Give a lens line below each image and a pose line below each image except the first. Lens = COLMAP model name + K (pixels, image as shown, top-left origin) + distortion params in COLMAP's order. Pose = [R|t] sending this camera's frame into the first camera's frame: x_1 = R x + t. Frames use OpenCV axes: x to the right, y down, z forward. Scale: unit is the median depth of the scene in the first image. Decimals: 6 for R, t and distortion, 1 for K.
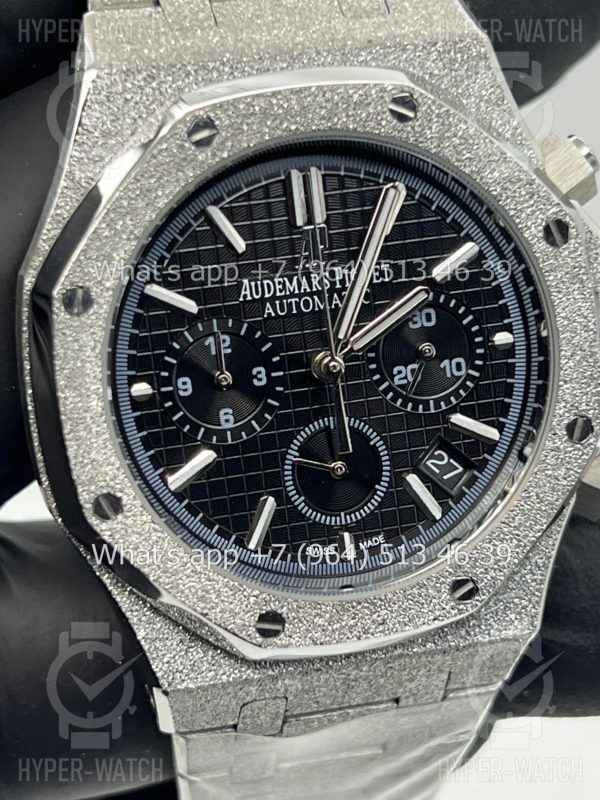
lens RADIAL K [[1893.9, 0, 305.8], [0, 1893.9, 398.7], [0, 0, 1]] dist [0.235513, 0.000000]
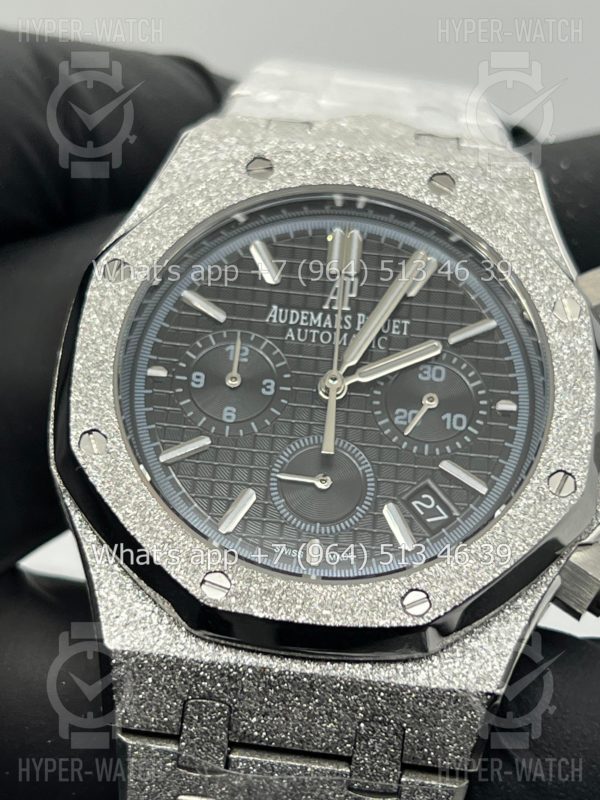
lens RADIAL K [[1893.9, 0, 293.0], [0, 1893.9, 399.7], [0, 0, 1]] dist [0.235513, 0.000000]
pose [[0.956892, 0.110848, -0.268461, 0.278115], [-0.230541, 0.852079, -0.469907, 0.495733], [0.176661, 0.511541, 0.840902, 0.101366]]
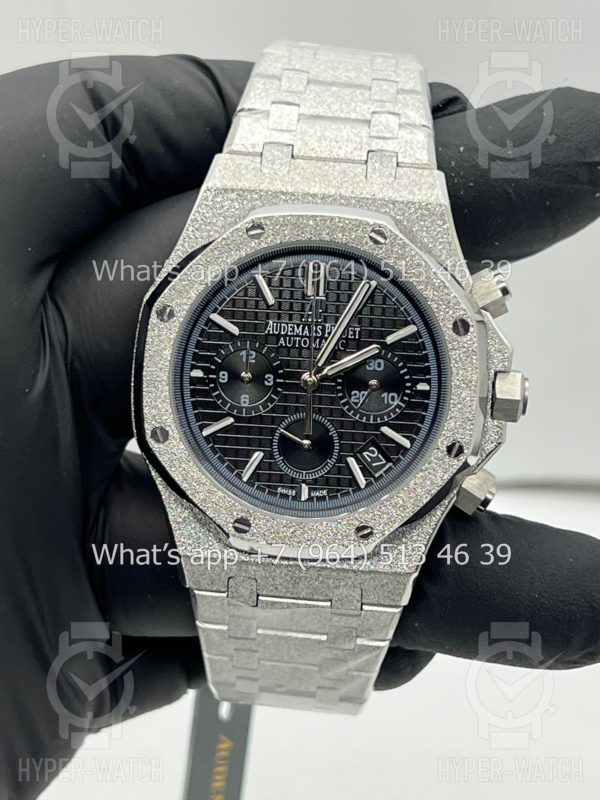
lens RADIAL K [[1893.9, 0, 296.9], [0, 1893.9, 395.5], [0, 0, 1]] dist [0.235513, 0.000000]
pose [[0.950127, 0.182117, -0.253164, 0.422037], [-0.199867, 0.978741, -0.046033, 0.073253], [0.239398, 0.094336, 0.966328, -0.600354]]
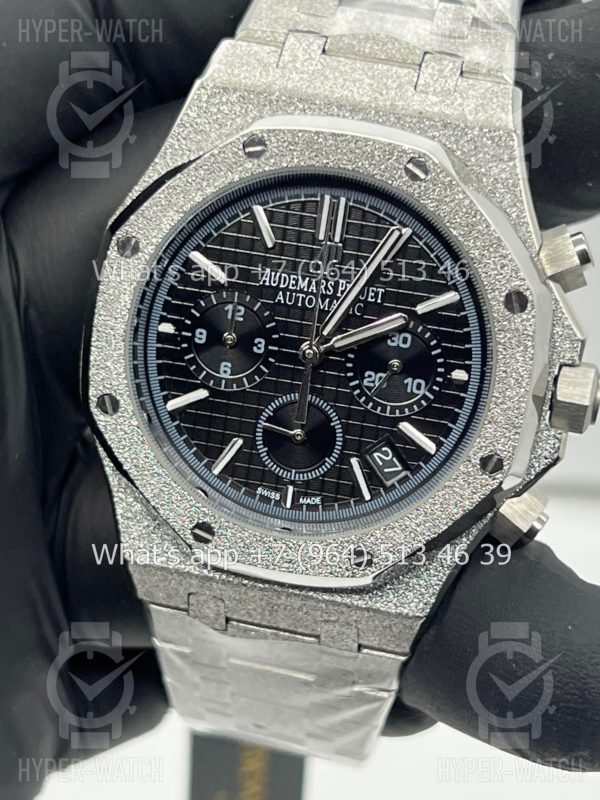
lens RADIAL K [[1893.9, 0, 299.0], [0, 1893.9, 402.8], [0, 0, 1]] dist [0.235513, 0.000000]
pose [[0.898154, 0.289956, -0.330521, 0.428027], [-0.294530, 0.954912, 0.037362, -0.030432], [0.326452, 0.063791, 0.943059, -0.181930]]
